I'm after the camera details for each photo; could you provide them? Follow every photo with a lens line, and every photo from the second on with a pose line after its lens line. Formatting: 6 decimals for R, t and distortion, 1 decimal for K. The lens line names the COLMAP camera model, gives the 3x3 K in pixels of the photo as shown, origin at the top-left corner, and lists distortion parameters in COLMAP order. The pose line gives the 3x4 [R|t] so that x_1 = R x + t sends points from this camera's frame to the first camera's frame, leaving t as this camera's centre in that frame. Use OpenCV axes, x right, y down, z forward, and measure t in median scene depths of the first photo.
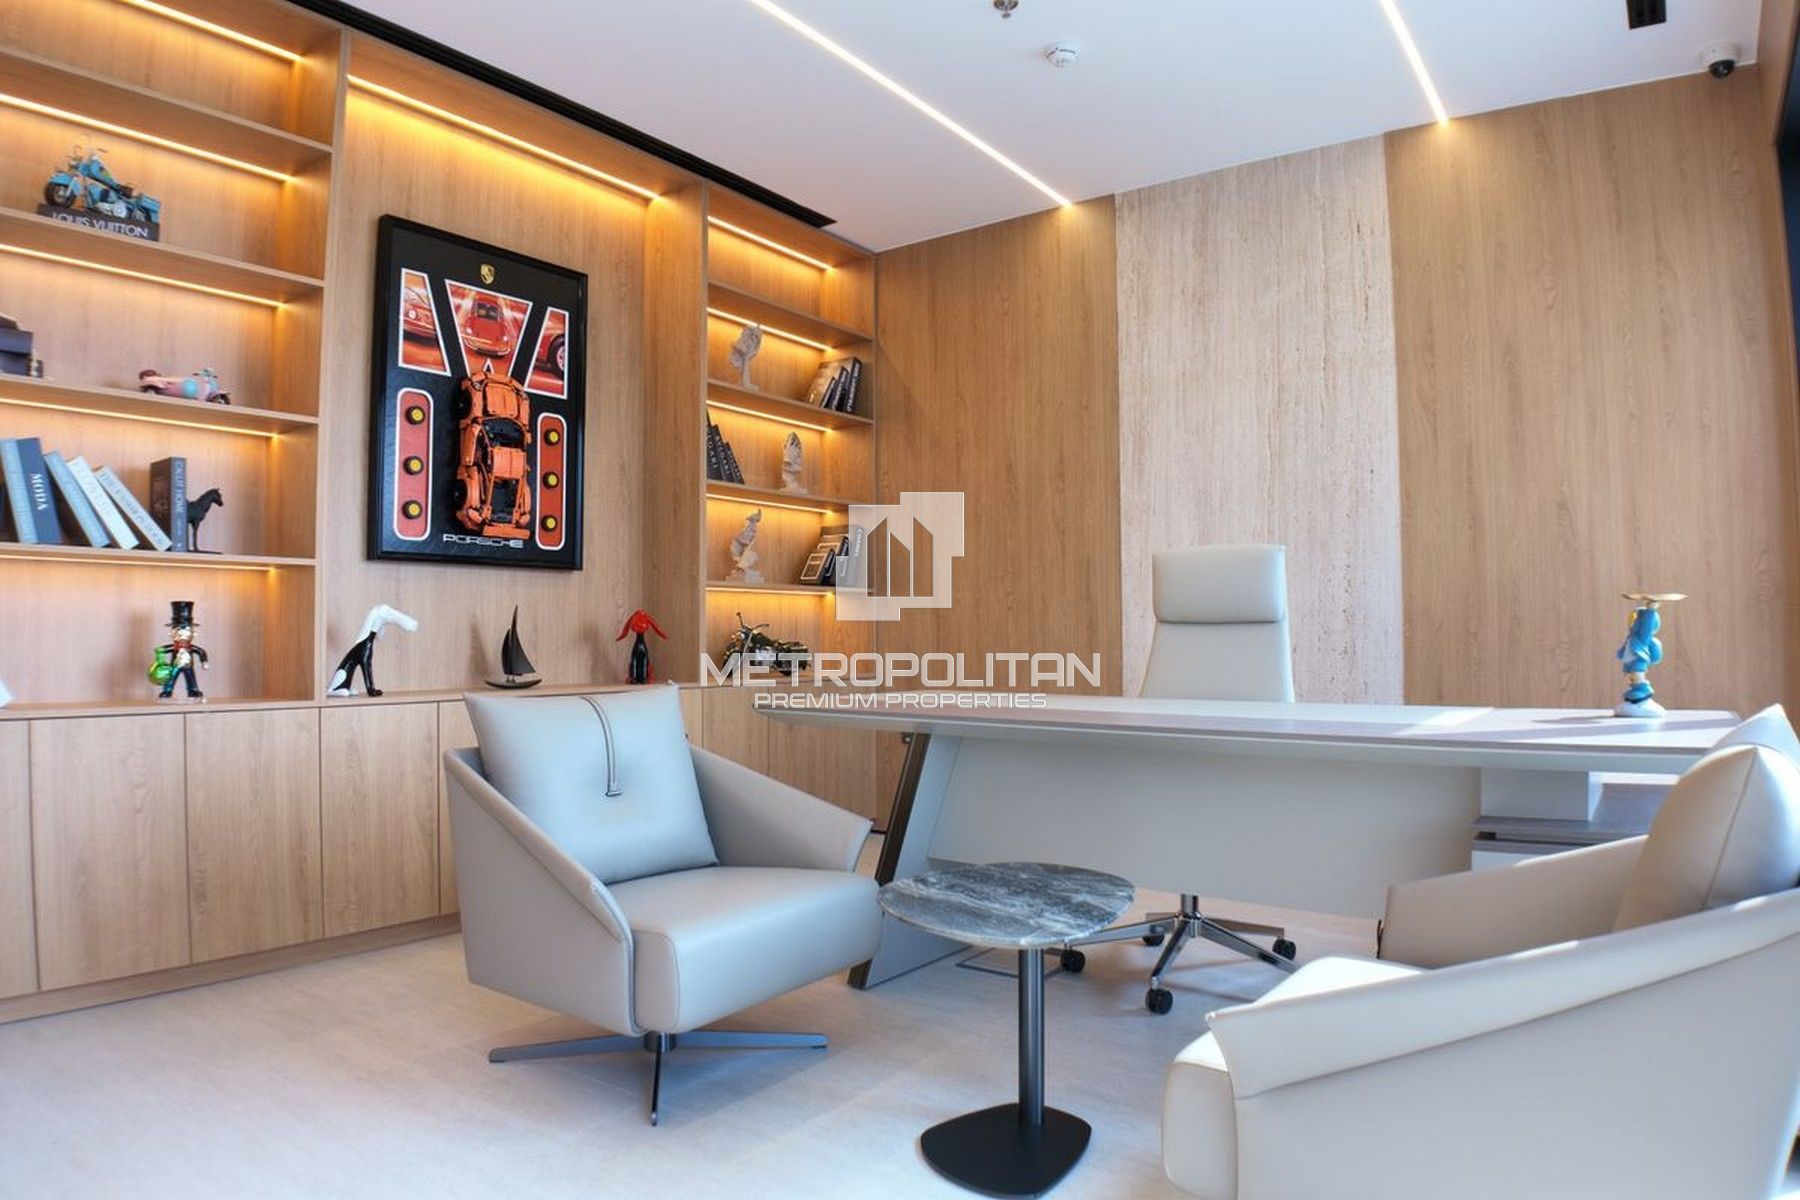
lens RADIAL K [[1133.8, 0, 898.8], [0, 1133.8, 596.3], [0, 0, 1]] dist [-0.026553, -0.065137]
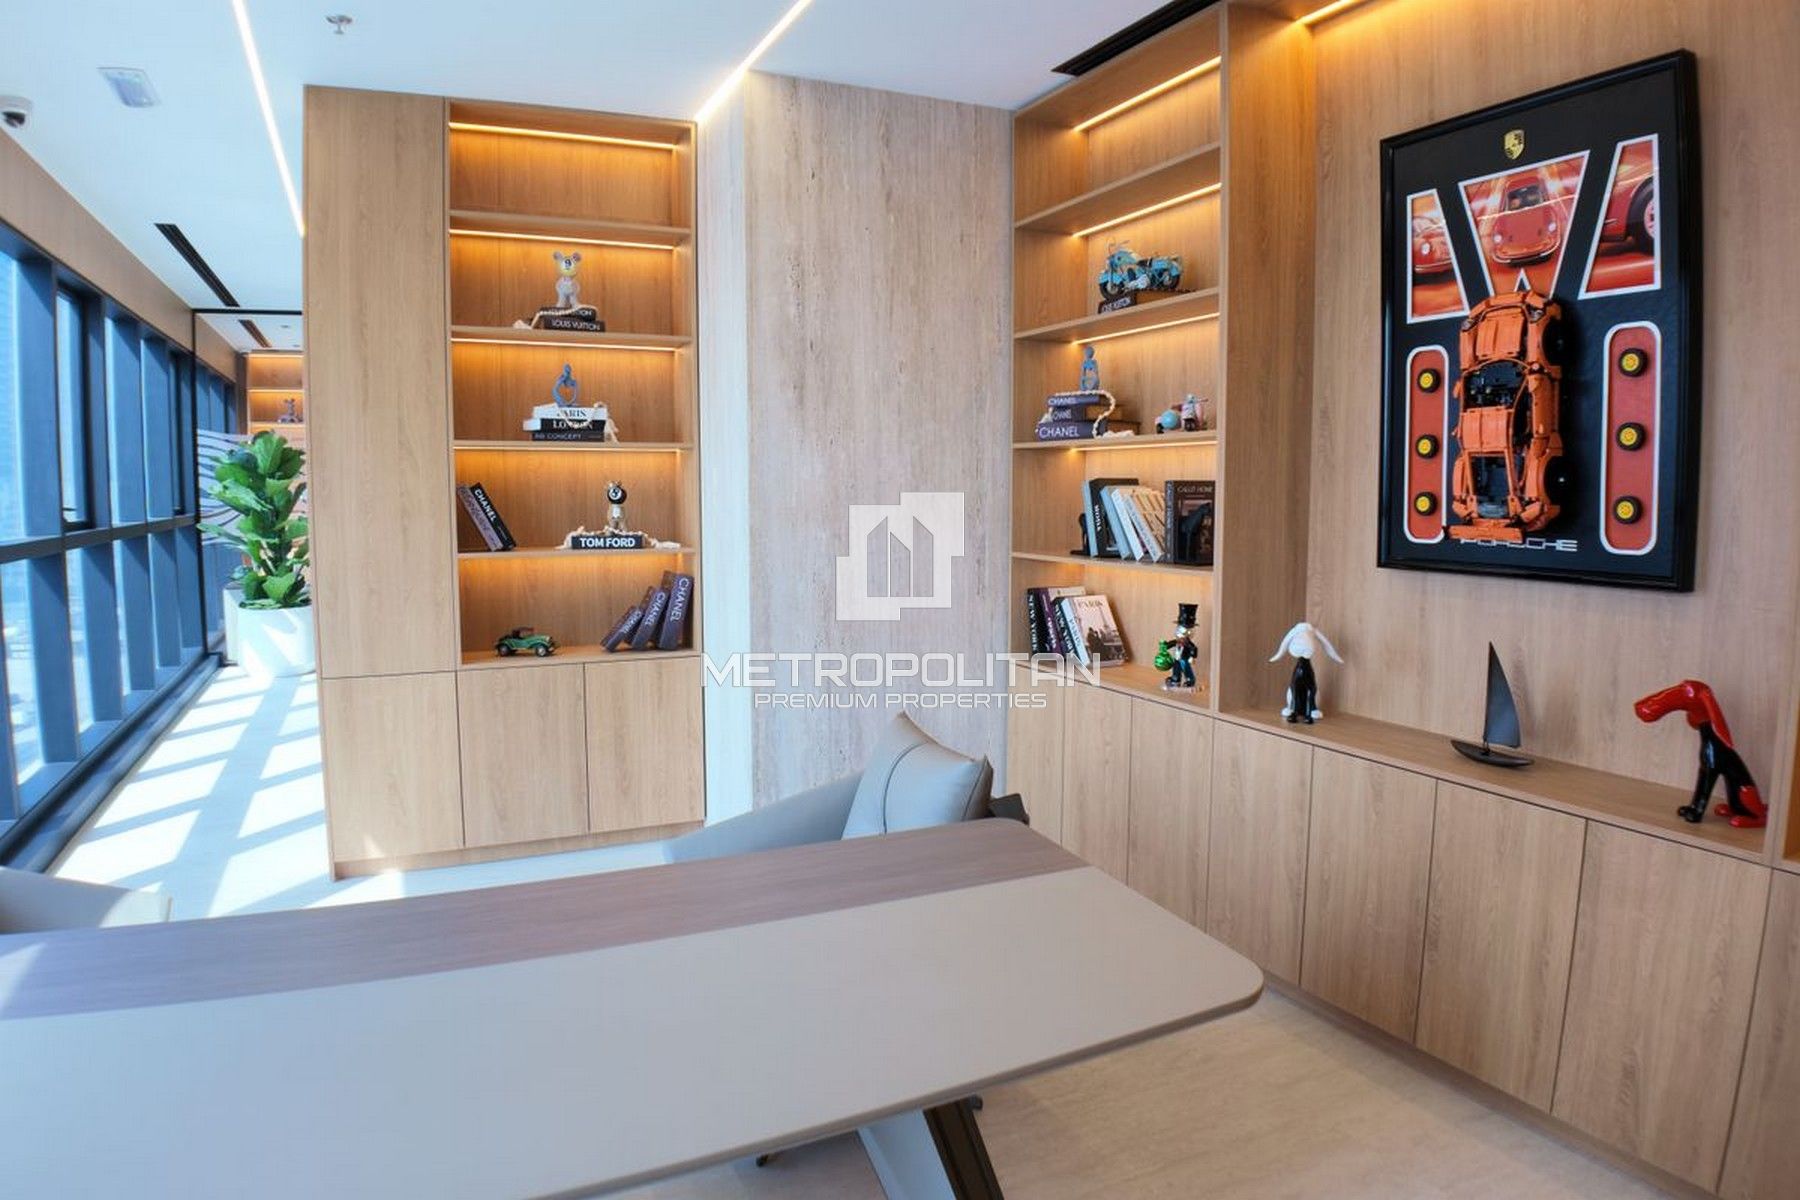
lens RADIAL K [[1133.8, 0, 898.8], [0, 1133.8, 596.3], [0, 0, 1]] dist [-0.026553, -0.065137]
pose [[-0.482170, 0.085151, -0.871930, 0.420327], [0.027316, 0.996243, 0.082185, -0.085180], [0.875652, 0.015809, -0.482684, 1.034753]]
